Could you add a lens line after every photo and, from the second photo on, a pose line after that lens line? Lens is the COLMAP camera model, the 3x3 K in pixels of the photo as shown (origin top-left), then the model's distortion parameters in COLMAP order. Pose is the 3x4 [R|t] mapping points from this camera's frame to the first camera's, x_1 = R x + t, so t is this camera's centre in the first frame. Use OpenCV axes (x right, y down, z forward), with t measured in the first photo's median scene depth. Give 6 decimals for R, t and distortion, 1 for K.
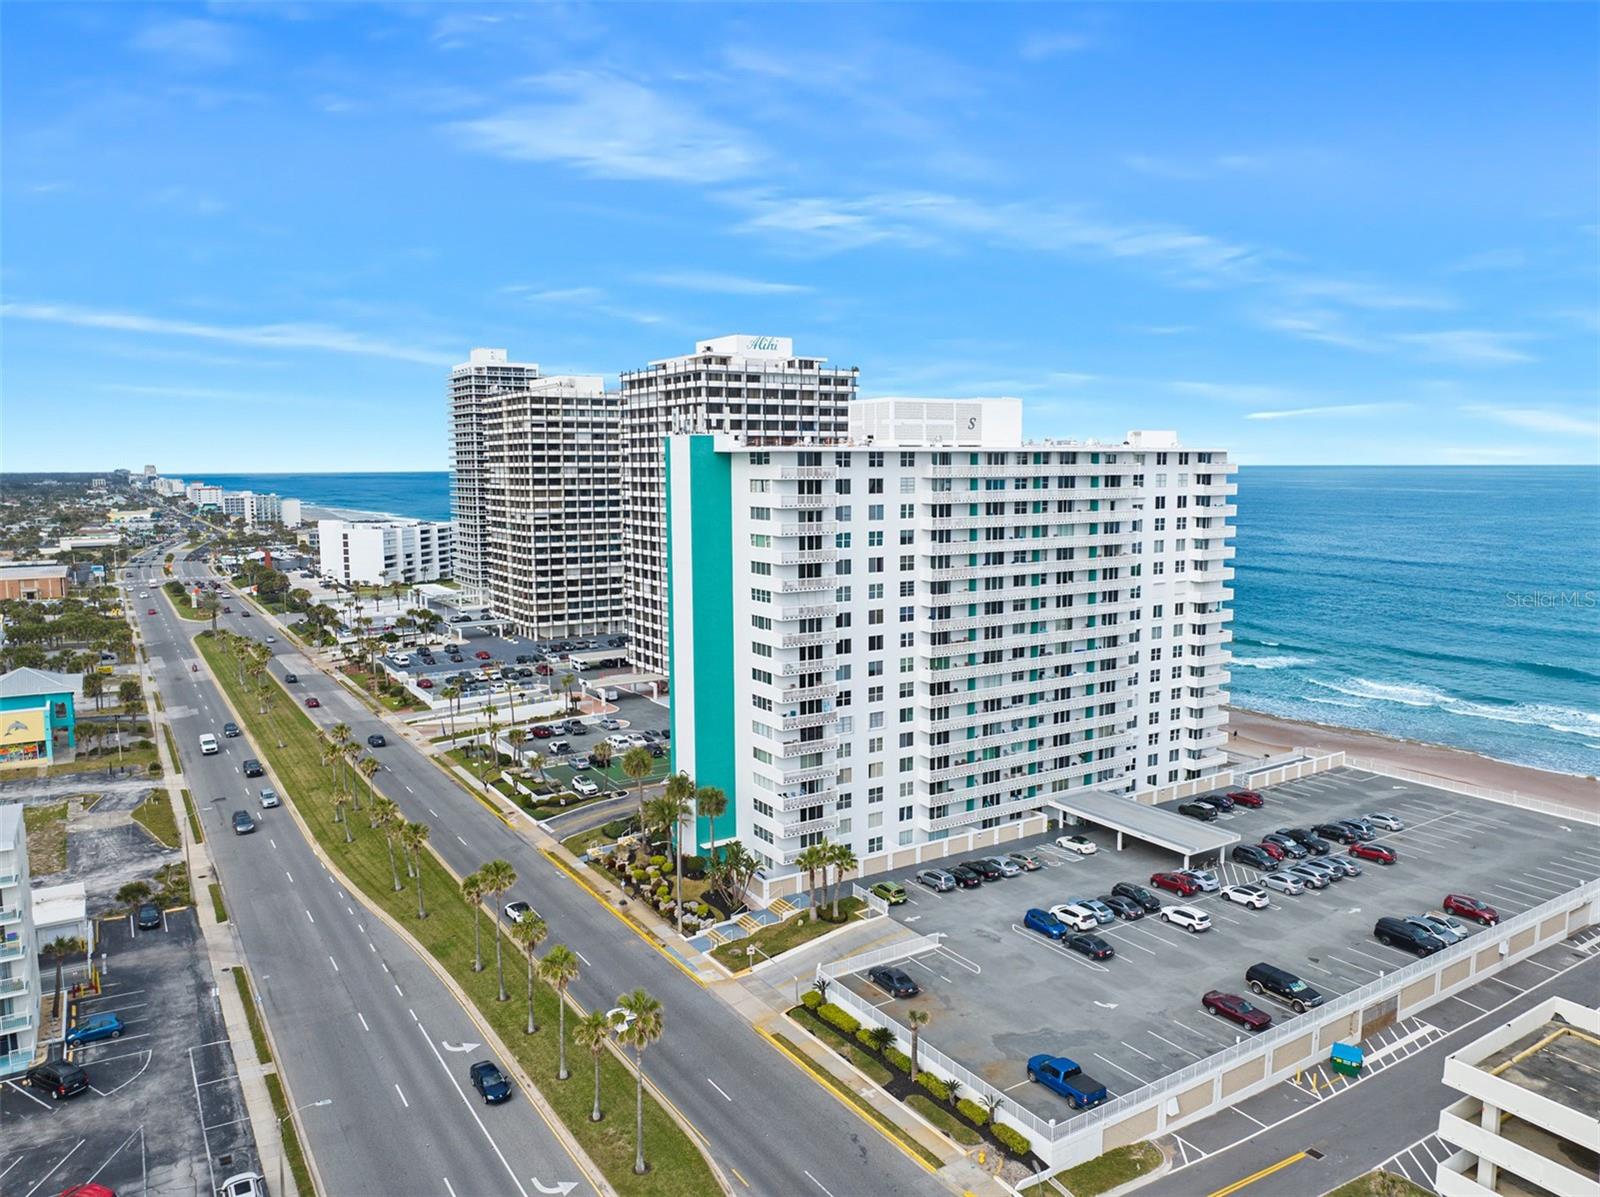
lens RADIAL K [[1123.1, 0, 800.0], [0, 1123.1, 598.5], [0, 0, 1]] dist [-0.043999, 0.003627]
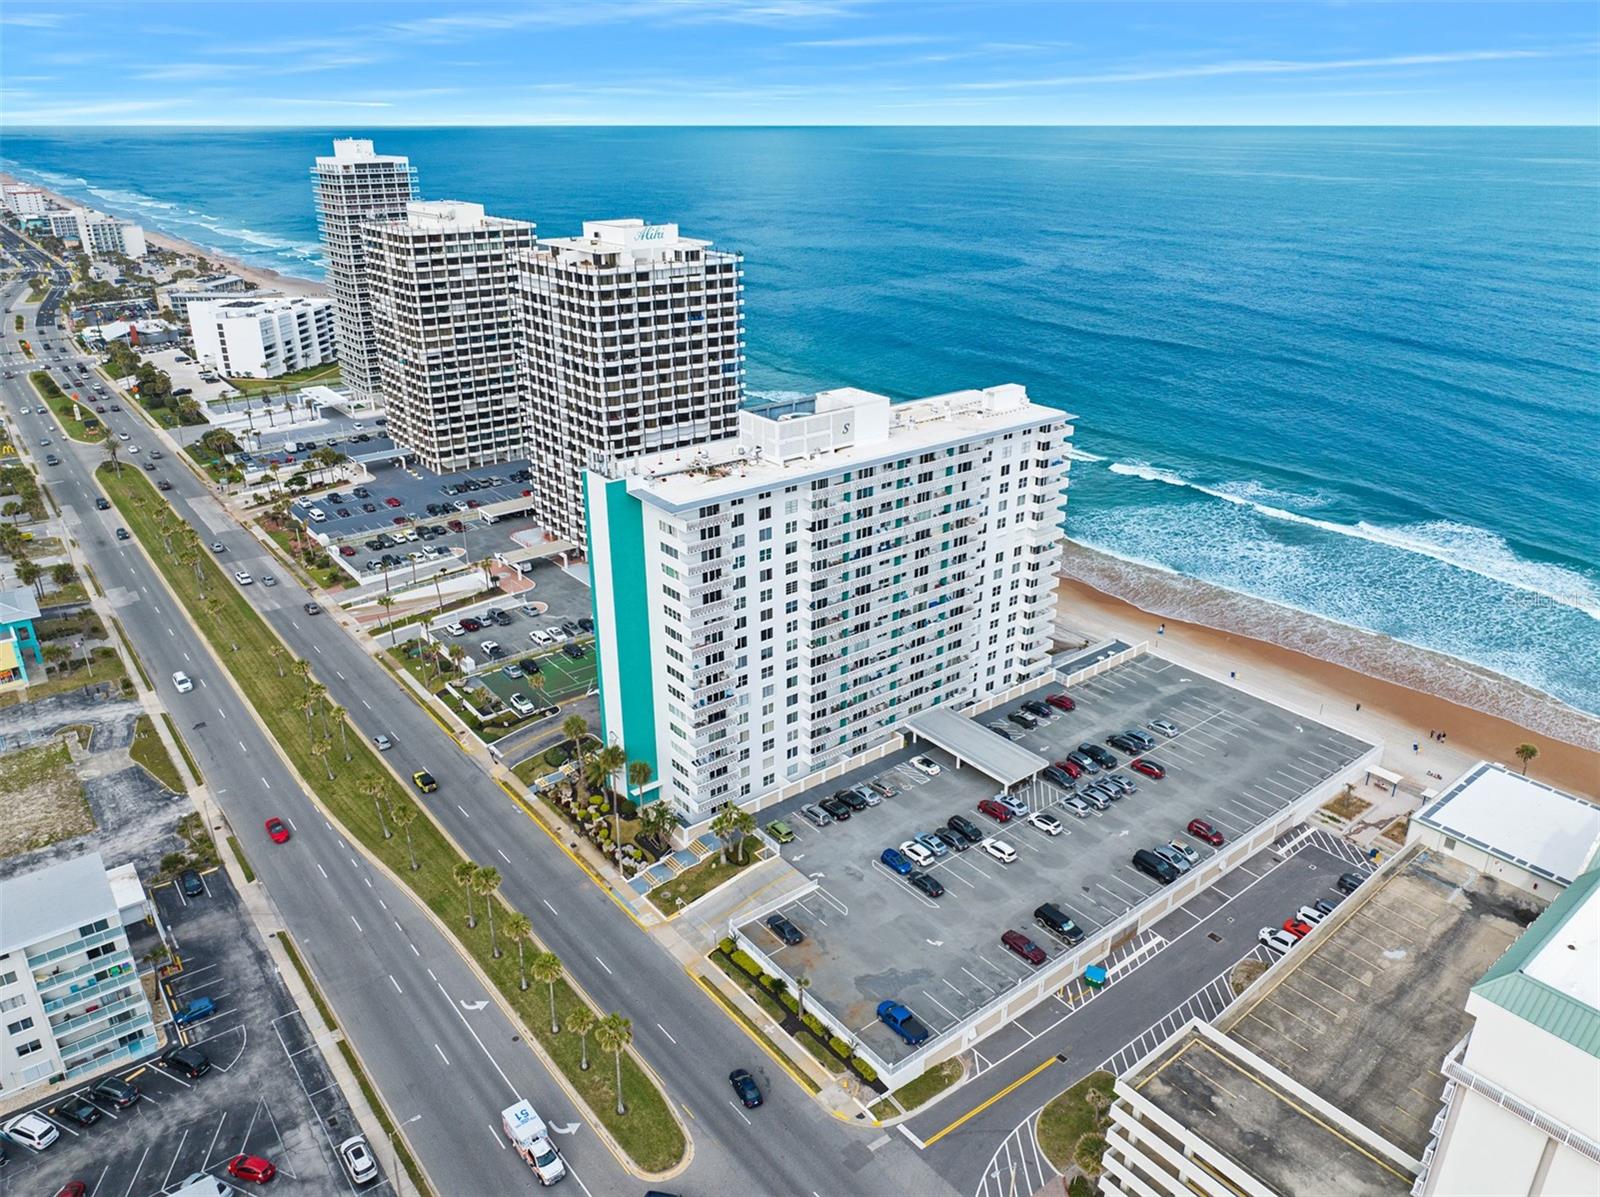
lens RADIAL K [[1118.3, 0, 800.0], [0, 1118.3, 598.5], [0, 0, 1]] dist [-0.042053, -0.008574]
pose [[0.994418, -0.035609, 0.099324, -0.015493], [0.005882, 0.958576, 0.284777, -0.333268], [-0.105350, -0.282603, 0.953434, -0.151897]]
